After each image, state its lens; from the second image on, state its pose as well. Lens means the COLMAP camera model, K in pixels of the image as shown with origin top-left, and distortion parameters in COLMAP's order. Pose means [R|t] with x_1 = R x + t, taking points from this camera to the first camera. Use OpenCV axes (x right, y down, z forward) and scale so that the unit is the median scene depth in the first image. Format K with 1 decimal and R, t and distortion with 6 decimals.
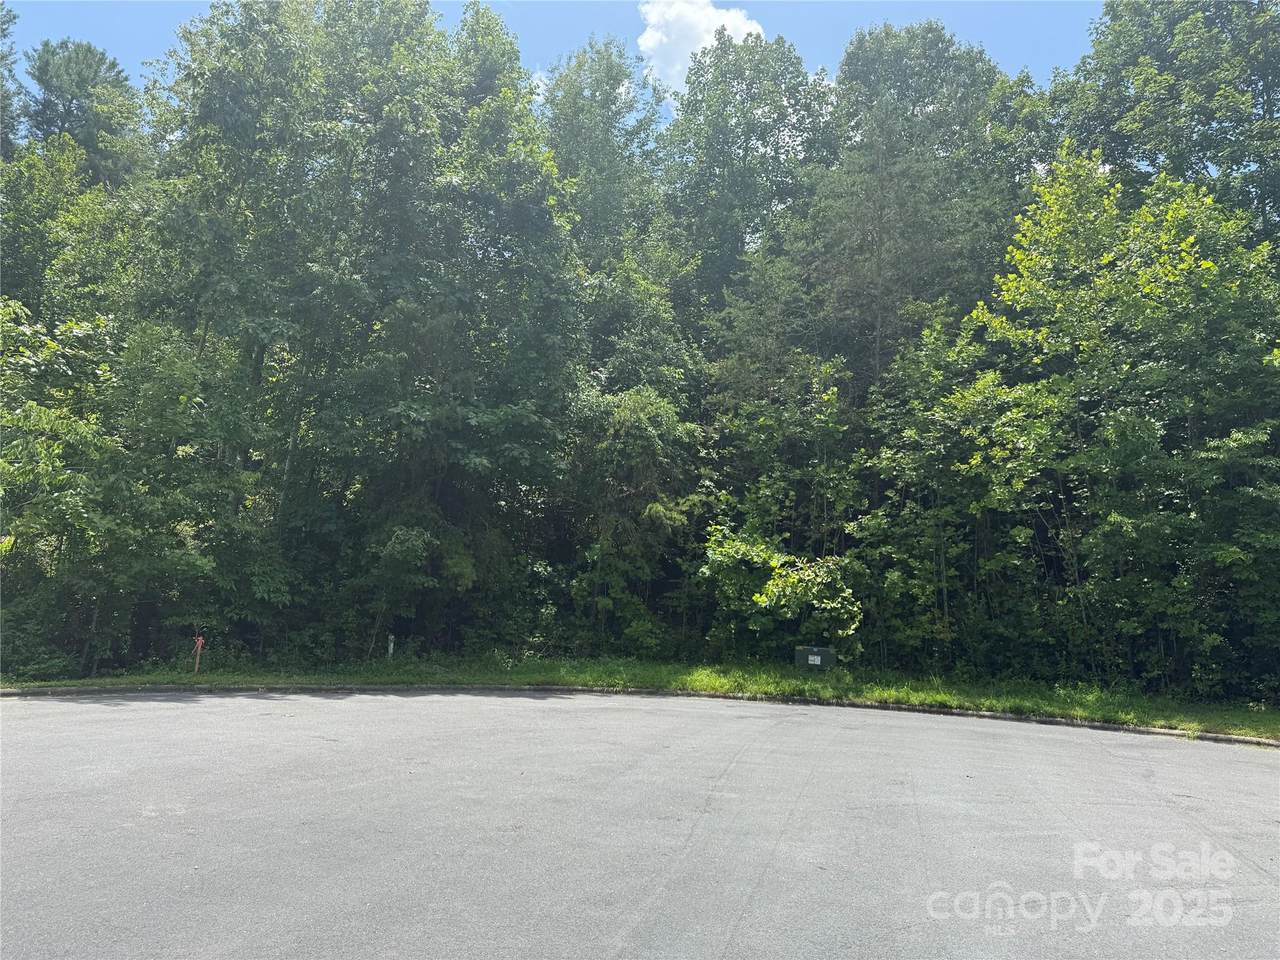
lens RADIAL K [[908.5, 0, 640.3], [0, 908.5, 483.1], [0, 0, 1]] dist [0.051838, -0.048042]
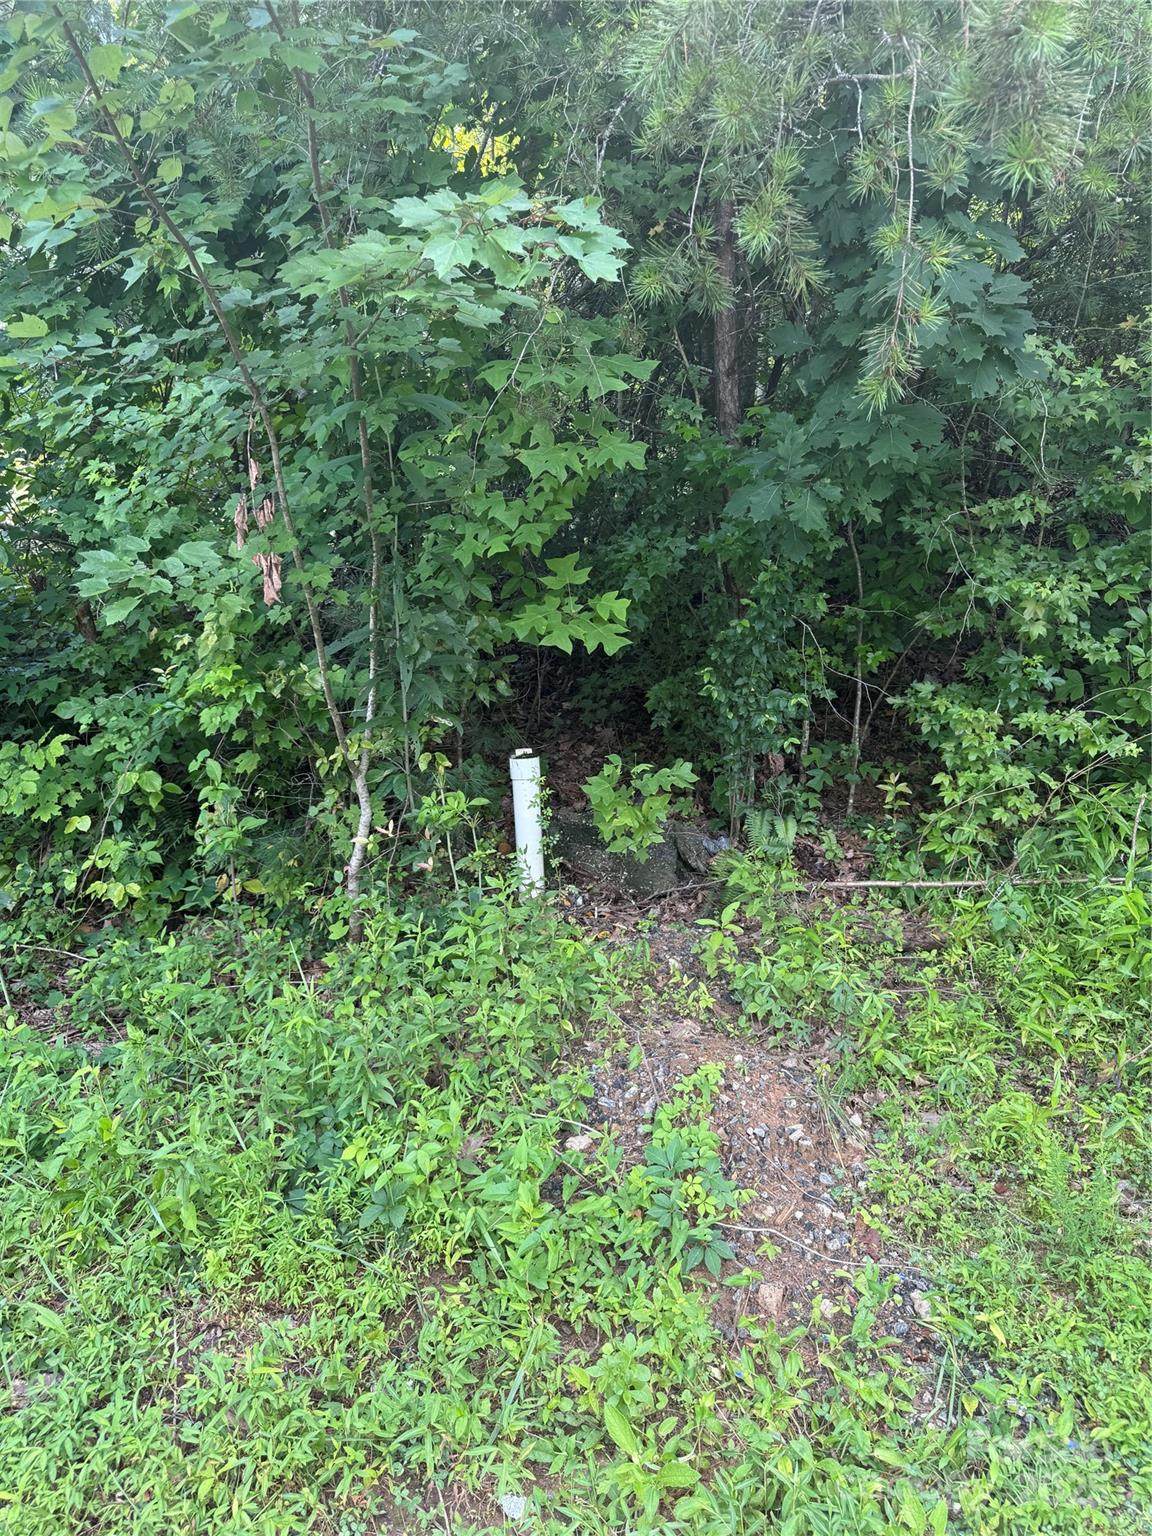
lens RADIAL K [[1090.2, 0, 576.6], [0, 1090.2, 765.9], [0, 0, 1]] dist [0.051838, -0.048042]
pose [[0.877210, 0.009290, -0.480018, -0.161384], [0.110393, 0.969121, 0.220494, 0.123491], [0.467244, -0.246410, 0.849097, 0.832648]]
